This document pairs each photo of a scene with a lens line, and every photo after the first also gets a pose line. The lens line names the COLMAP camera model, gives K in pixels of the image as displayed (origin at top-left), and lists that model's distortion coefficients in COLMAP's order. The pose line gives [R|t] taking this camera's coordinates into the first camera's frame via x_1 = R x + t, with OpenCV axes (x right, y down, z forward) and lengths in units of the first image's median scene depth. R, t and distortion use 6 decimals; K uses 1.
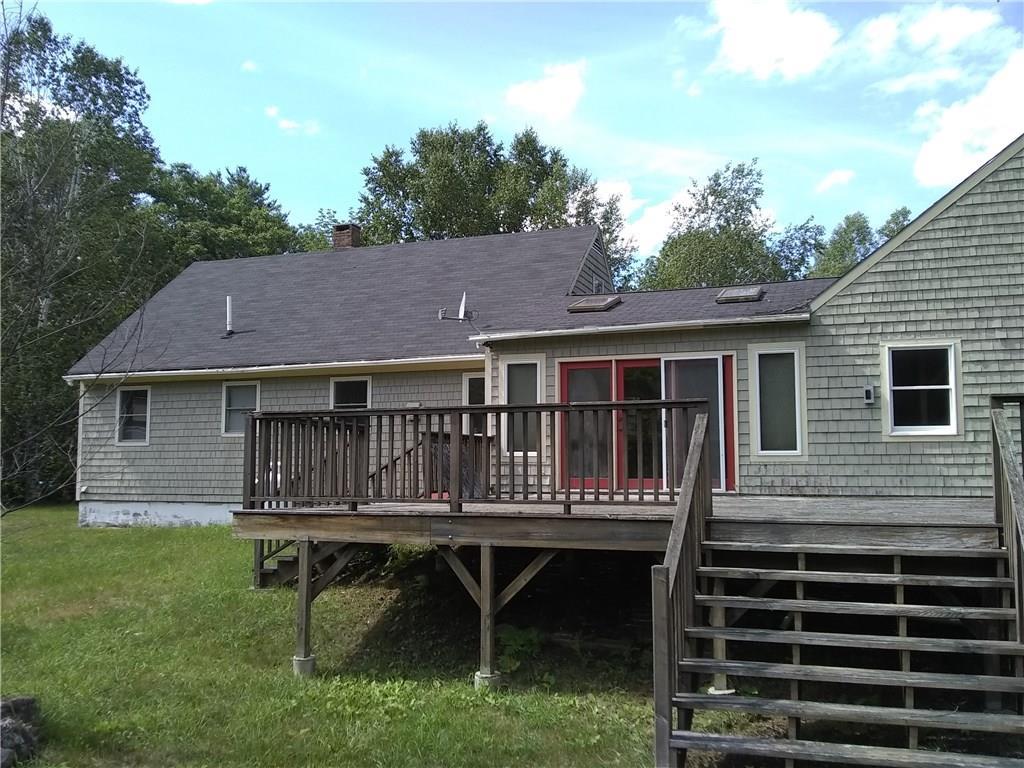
lens RADIAL K [[1002.3, 0, 458.7], [0, 1002.3, 383.2], [0, 0, 1]] dist [0.017601, -0.142547]
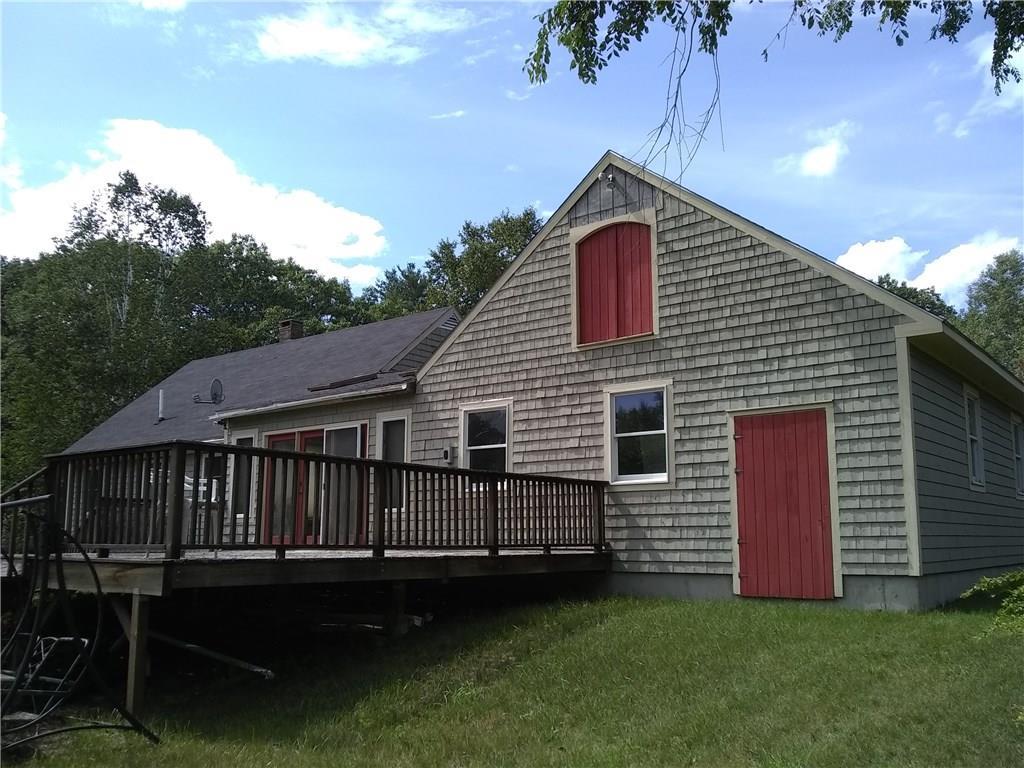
lens RADIAL K [[902.3, 0, 551.5], [0, 902.3, 361.9], [0, 0, 1]] dist [0.012624, -0.101869]
pose [[0.965085, -0.071406, -0.252015, 0.771901], [0.052943, 0.995443, -0.079305, -0.005760], [0.256529, 0.063193, 0.964468, 0.068487]]
